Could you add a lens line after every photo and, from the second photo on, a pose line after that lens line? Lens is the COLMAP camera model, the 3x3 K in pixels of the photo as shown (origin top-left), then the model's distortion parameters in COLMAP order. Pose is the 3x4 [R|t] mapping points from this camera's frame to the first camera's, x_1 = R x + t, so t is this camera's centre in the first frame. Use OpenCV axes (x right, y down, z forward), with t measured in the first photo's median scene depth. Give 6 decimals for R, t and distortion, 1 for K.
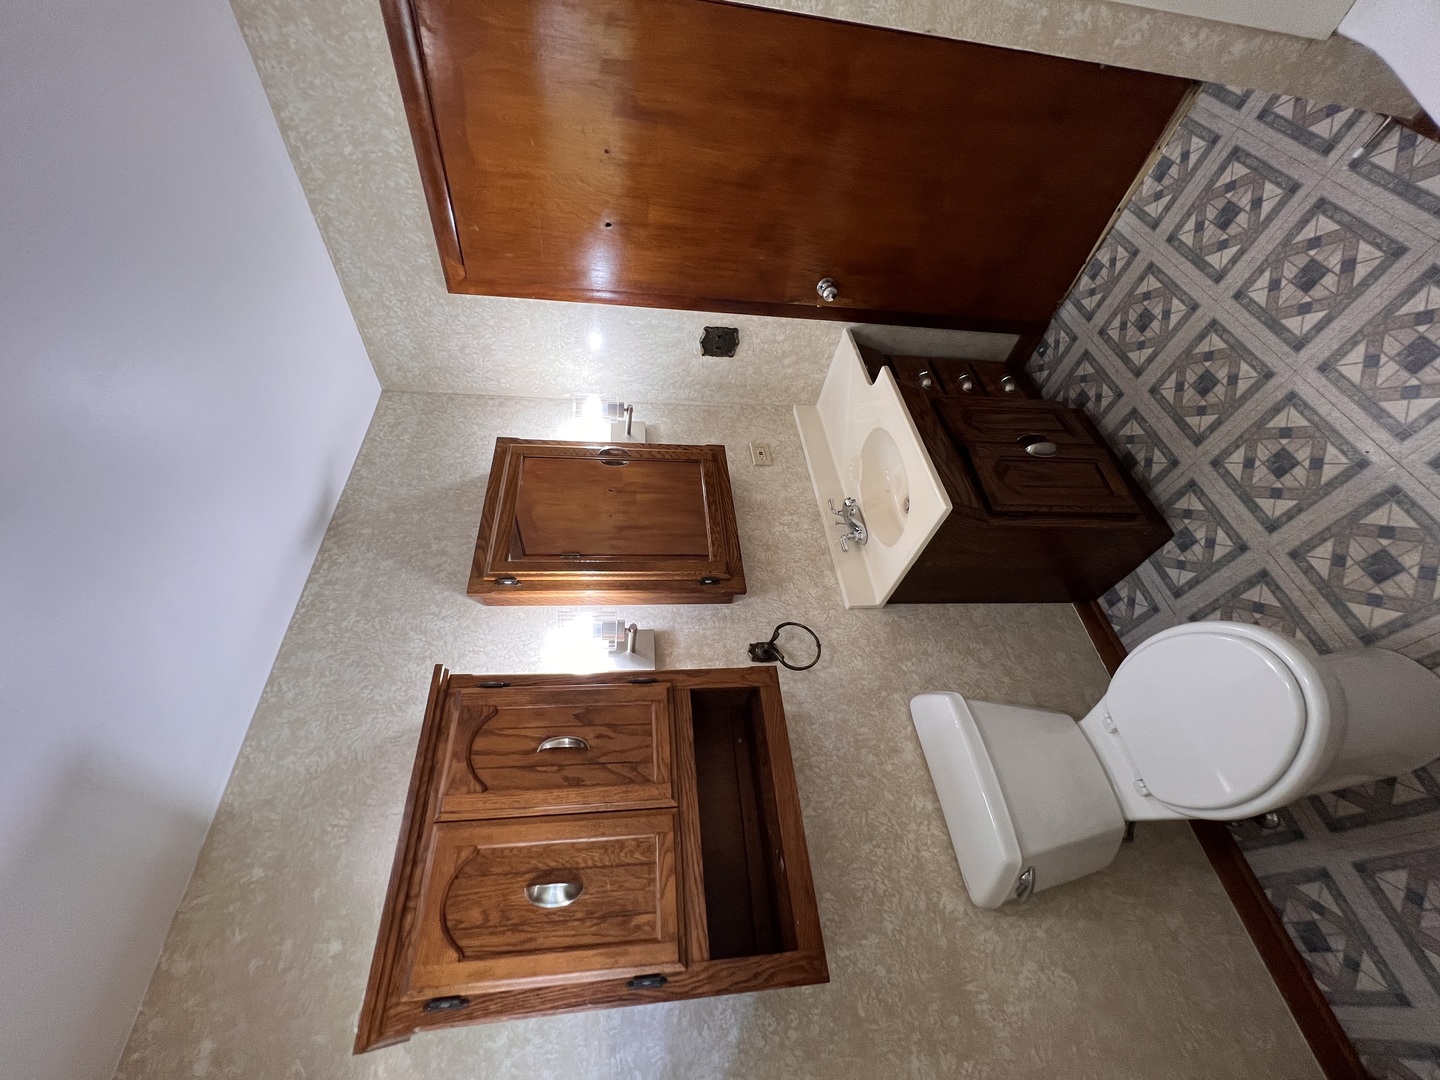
lens RADIAL K [[578.5, 0, 720.7], [0, 578.5, 541.8], [0, 0, 1]] dist [0.000622, 0.000083]
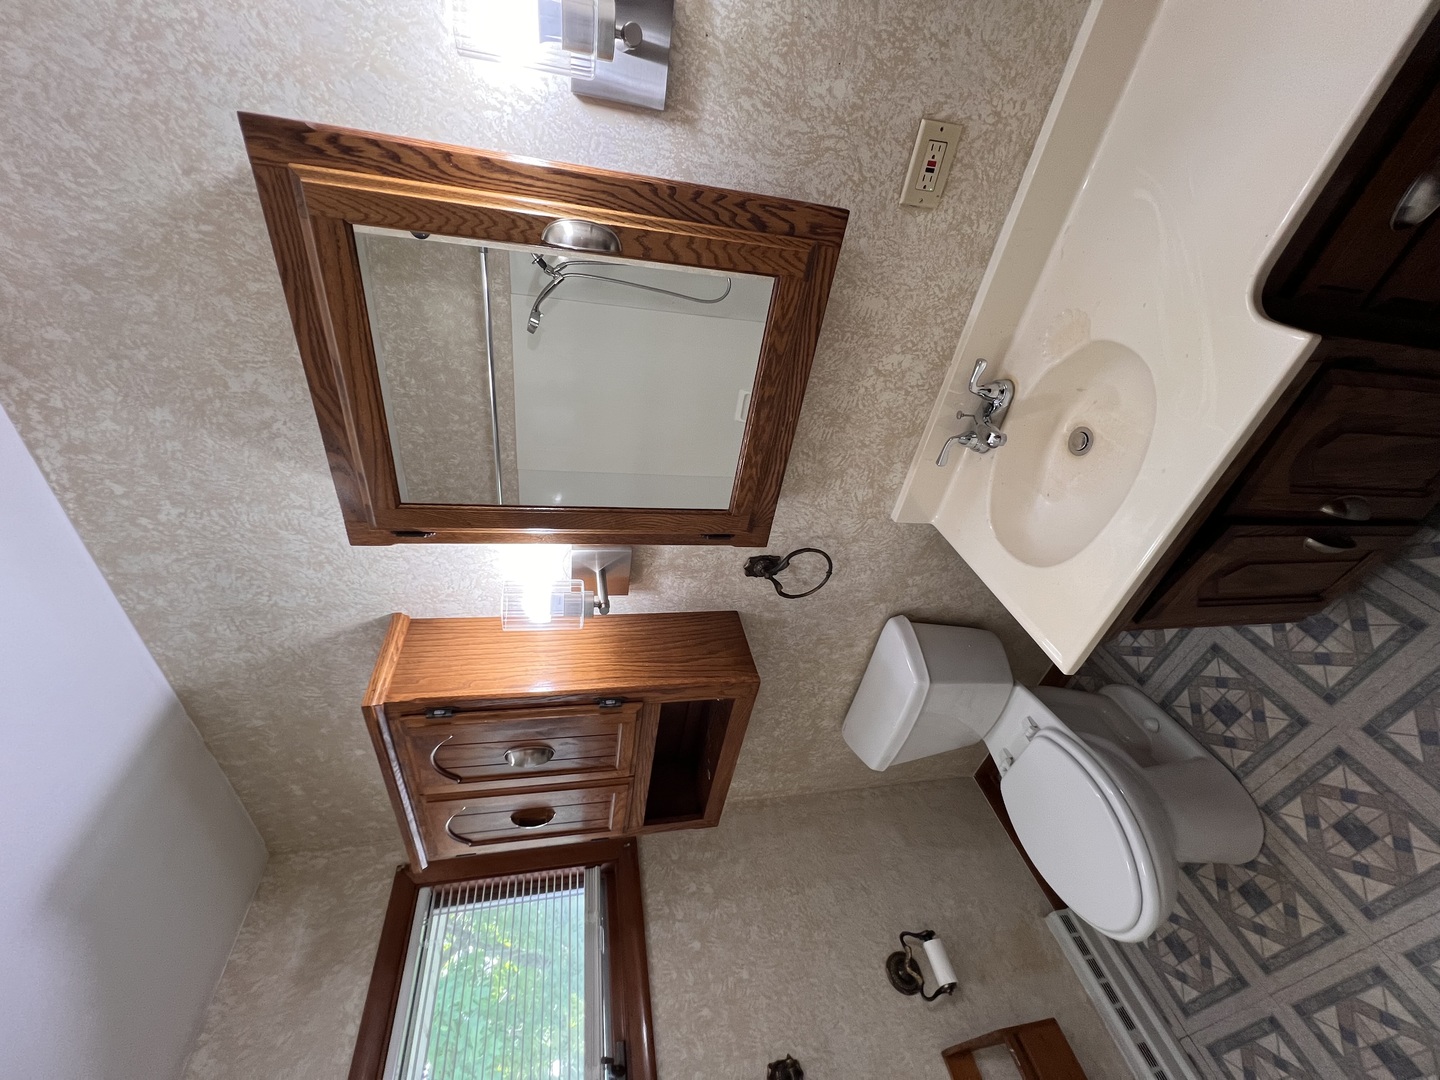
lens RADIAL K [[573.8, 0, 720.5], [0, 573.8, 540.5], [0, 0, 1]] dist [0.000287, 0.000333]
pose [[0.965497, 0.172324, 0.195243, -0.155154], [-0.238034, 0.279909, 0.930049, -0.584023], [0.105619, -0.944434, 0.311270, 0.805315]]
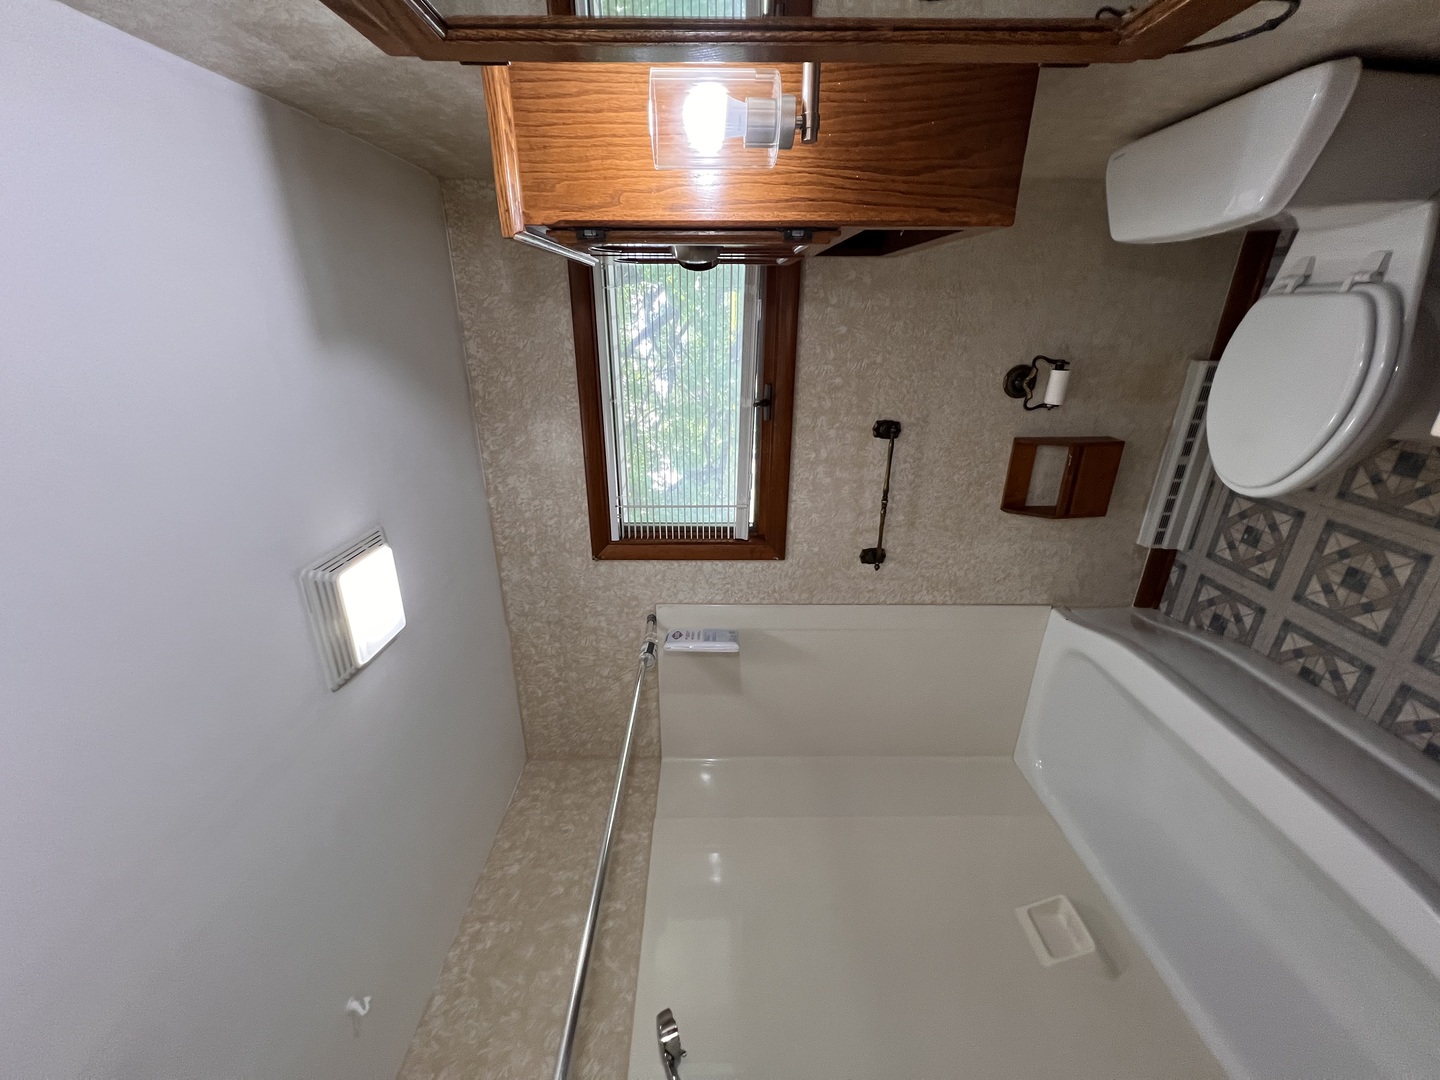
lens RADIAL K [[573.8, 0, 721.8], [0, 573.8, 546.3], [0, 0, 1]] dist [0.000287, 0.000333]
pose [[0.980778, 0.106807, 0.163299, -0.195532], [0.007812, -0.857713, 0.514069, -0.478559], [0.194970, -0.502912, -0.842061, 0.953532]]
